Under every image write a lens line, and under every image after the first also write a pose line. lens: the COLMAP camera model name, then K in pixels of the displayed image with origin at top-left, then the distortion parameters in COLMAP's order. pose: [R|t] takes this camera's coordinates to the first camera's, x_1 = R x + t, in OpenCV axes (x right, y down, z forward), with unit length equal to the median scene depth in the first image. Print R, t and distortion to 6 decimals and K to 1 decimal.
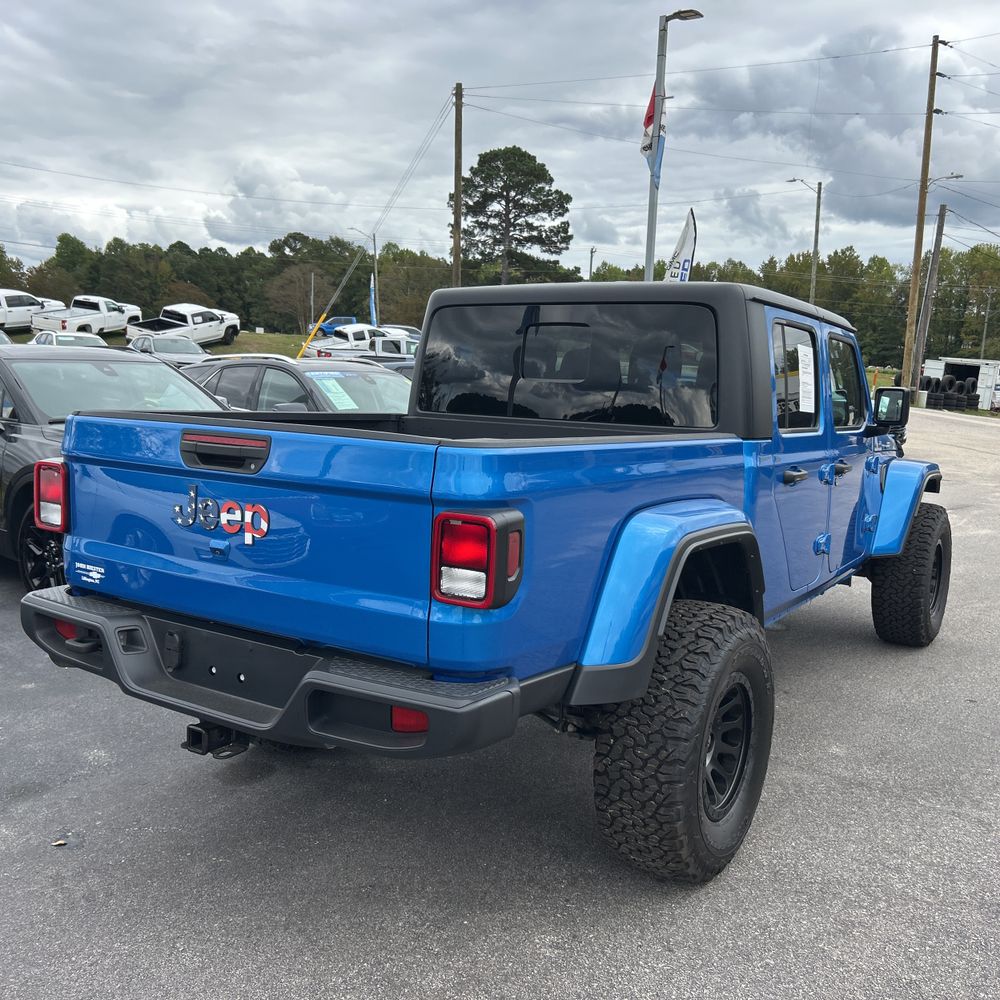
lens RADIAL K [[1019.4, 0, 489.9], [0, 1019.4, 508.7], [0, 0, 1]] dist [0.021019, 0.000000]
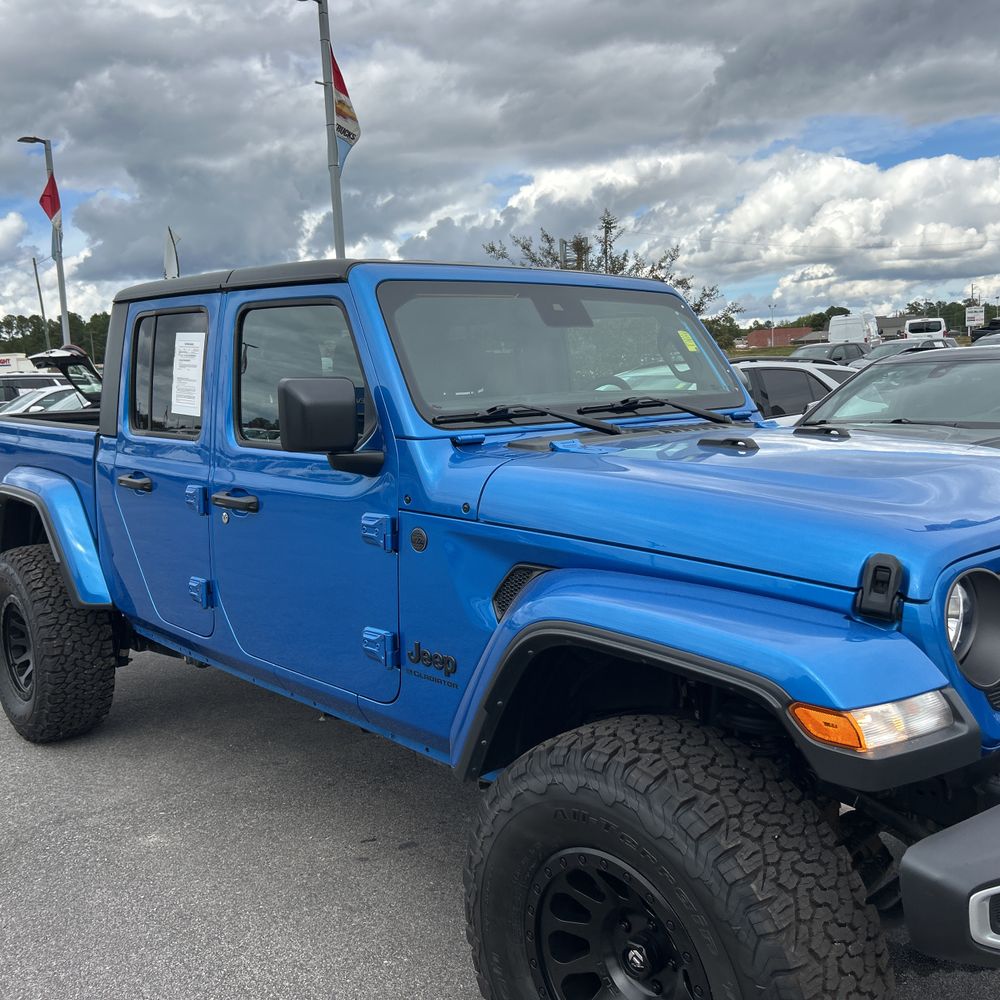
lens RADIAL K [[1019.4, 0, 507.7], [0, 1019.4, 501.8], [0, 0, 1]] dist [0.021019, 0.000000]
pose [[-0.252333, 0.095364, -0.962930, 0.764659], [-0.109793, 0.985884, 0.126408, -0.116262], [0.961392, 0.137620, -0.238300, 1.074868]]
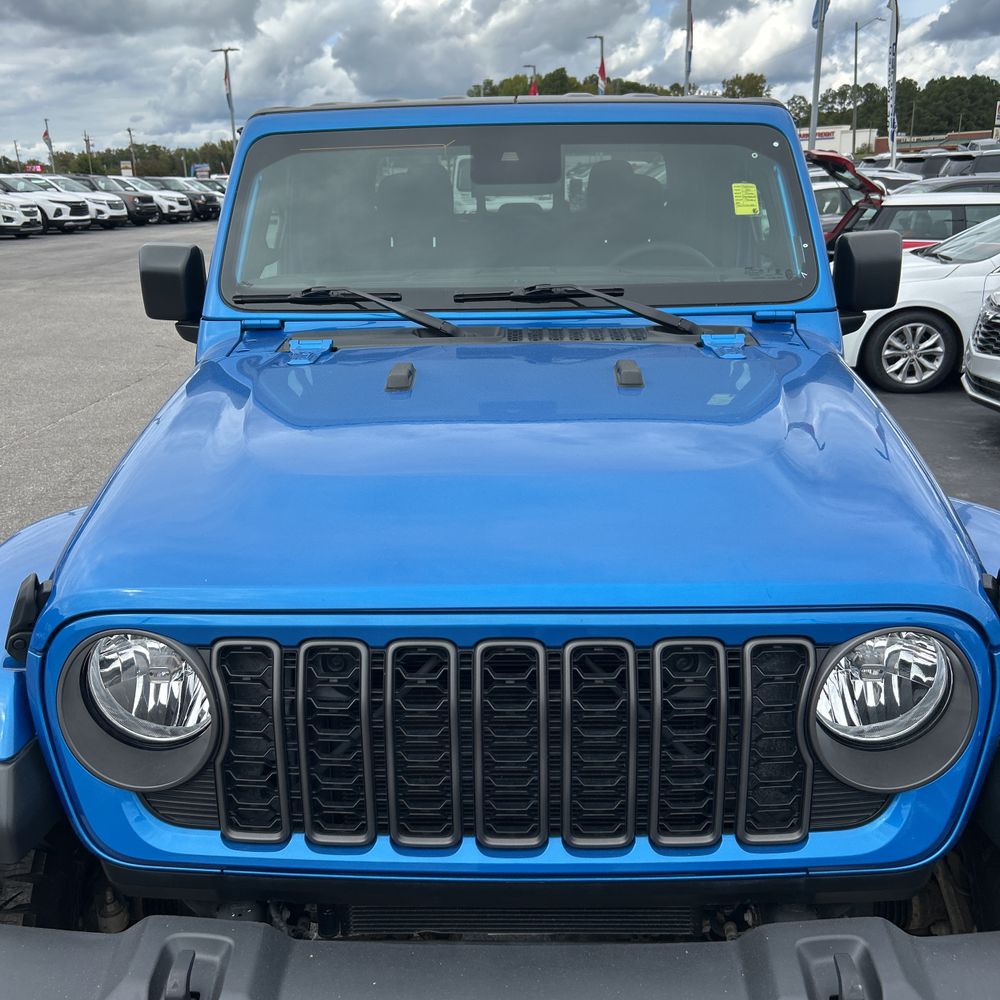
lens RADIAL K [[1019.4, 0, 500.7], [0, 1019.4, 498.2], [0, 0, 1]] dist [0.021019, 0.000000]
pose [[-0.845804, 0.145521, -0.513264, 0.471999], [-0.084459, 0.913422, 0.398154, -0.193188], [0.526766, 0.380110, -0.760285, 1.340060]]
